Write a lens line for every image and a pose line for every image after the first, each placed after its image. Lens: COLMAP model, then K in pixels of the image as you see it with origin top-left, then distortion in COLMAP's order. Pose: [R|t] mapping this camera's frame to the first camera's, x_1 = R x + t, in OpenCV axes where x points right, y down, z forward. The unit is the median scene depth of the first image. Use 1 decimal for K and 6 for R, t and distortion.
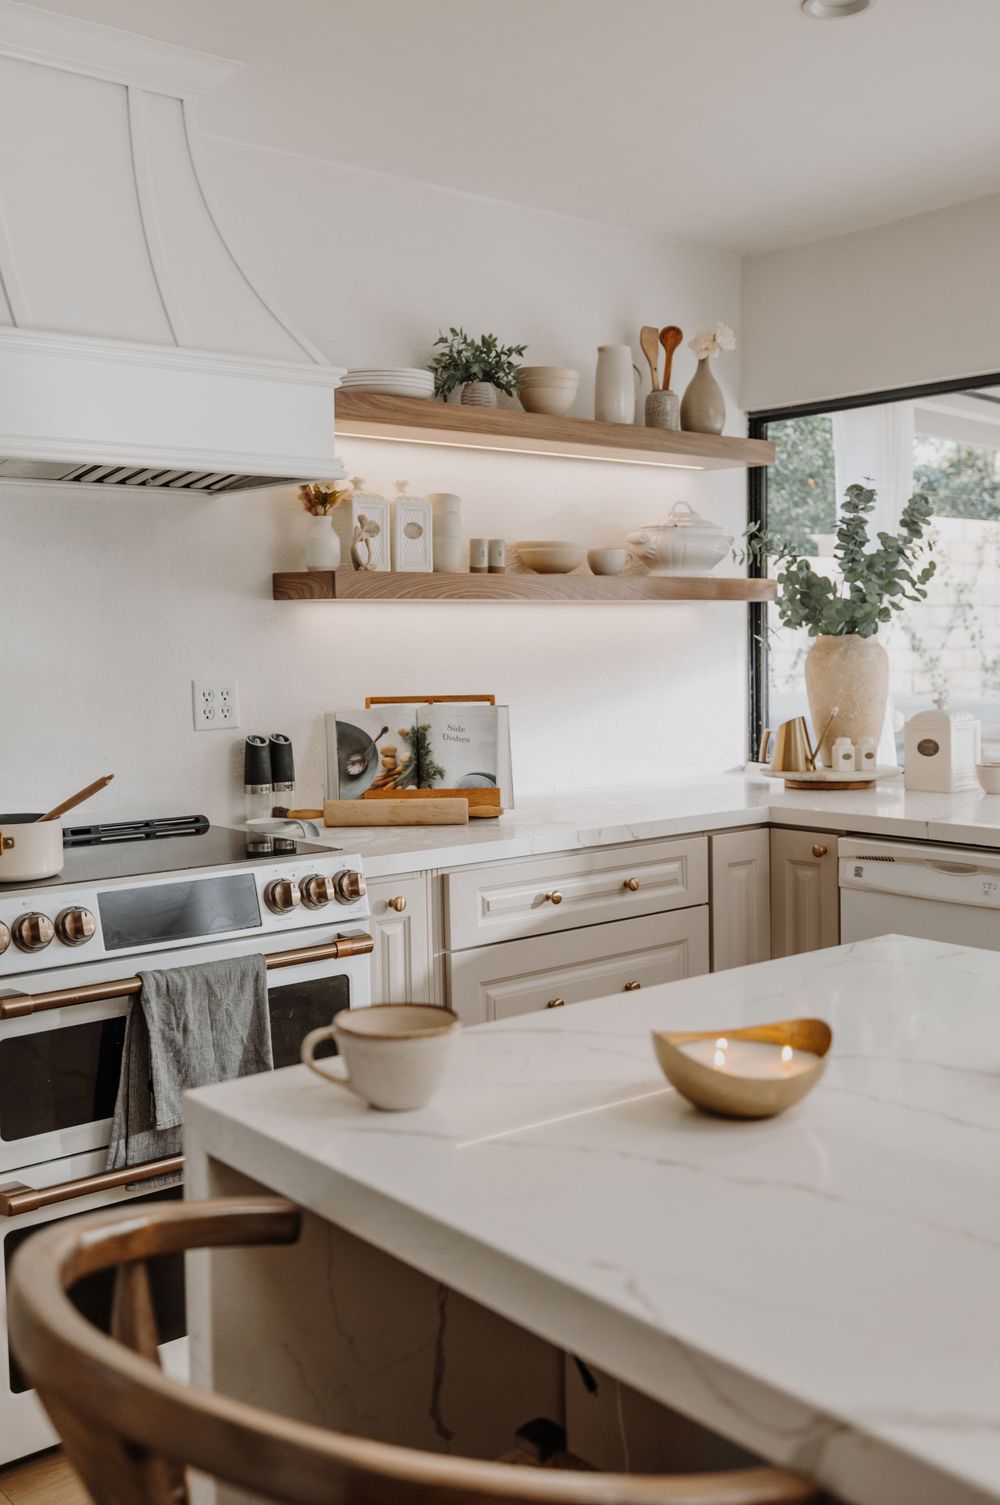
lens RADIAL K [[1462.9, 0, 500.0], [0, 1462.9, 752.5], [0, 0, 1]] dist [-0.001380, -0.000405]
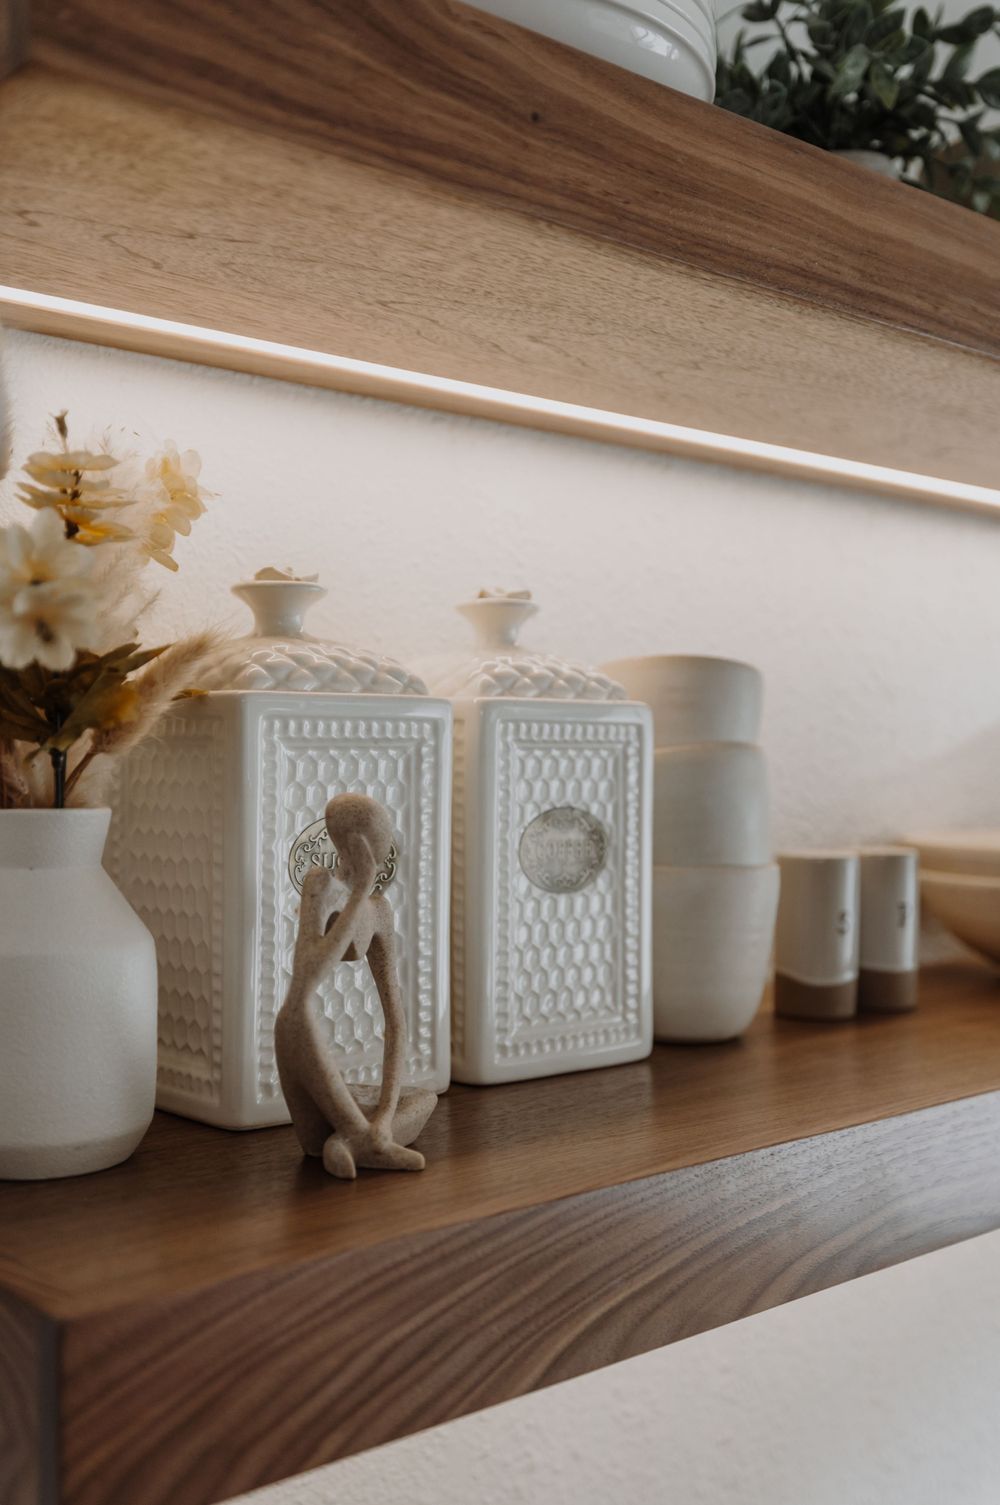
lens RADIAL K [[1615.2, 0, 500.0], [0, 1615.2, 752.5], [0, 0, 1]] dist [0.000308, -0.000564]
pose [[0.999319, 0.005957, 0.036410, -0.076127], [-0.002462, 0.995447, -0.095287, -0.144785], [-0.036812, 0.095132, 0.994784, 0.792279]]
